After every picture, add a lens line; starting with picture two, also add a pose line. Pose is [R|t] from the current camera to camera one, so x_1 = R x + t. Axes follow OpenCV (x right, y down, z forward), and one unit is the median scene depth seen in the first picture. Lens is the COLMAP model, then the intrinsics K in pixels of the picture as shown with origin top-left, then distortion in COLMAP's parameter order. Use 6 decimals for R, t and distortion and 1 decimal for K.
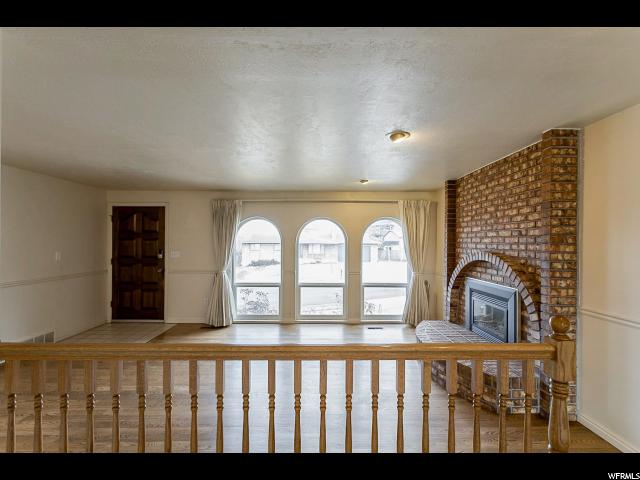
lens RADIAL K [[300.7, 0, 320.1], [0, 300.7, 243.7], [0, 0, 1]] dist [0.002152, 0.000529]
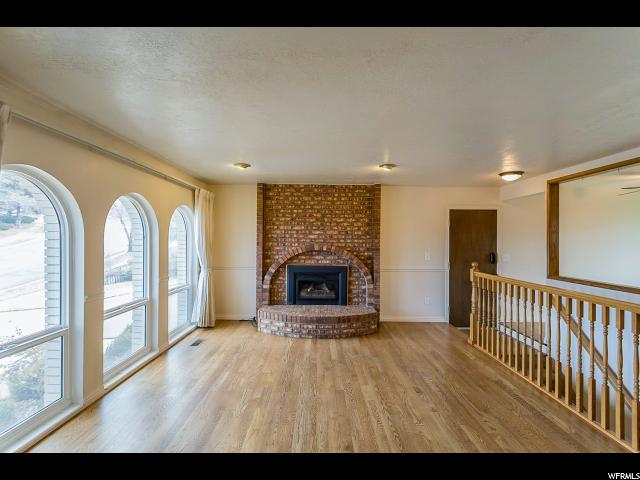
lens RADIAL K [[300.7, 0, 319.9], [0, 300.7, 238.7], [0, 0, 1]] dist [0.002152, 0.000529]
pose [[0.010454, -0.000893, 0.999945, -0.908876], [-0.007852, 0.999969, 0.000975, -0.002122], [-0.999915, -0.007862, 0.010447, 0.976908]]
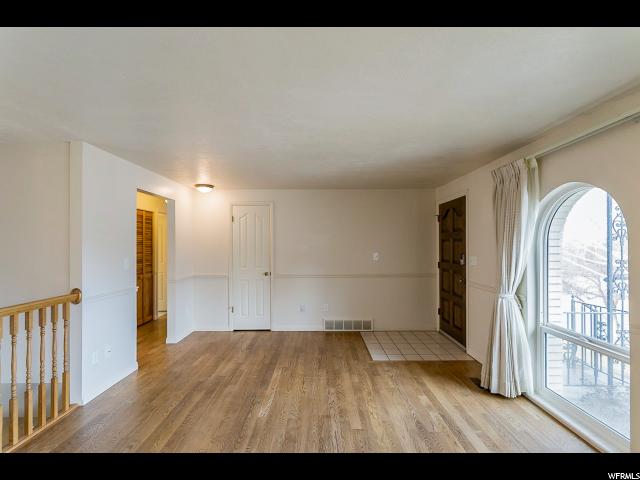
lens RADIAL K [[300.7, 0, 319.9], [0, 300.7, 243.9], [0, 0, 1]] dist [0.002152, 0.000529]
pose [[-0.000287, -0.008342, -0.999965, 0.349496], [0.002630, 0.999962, -0.008343, 0.002548], [0.999997, -0.002632, -0.000266, 0.991852]]
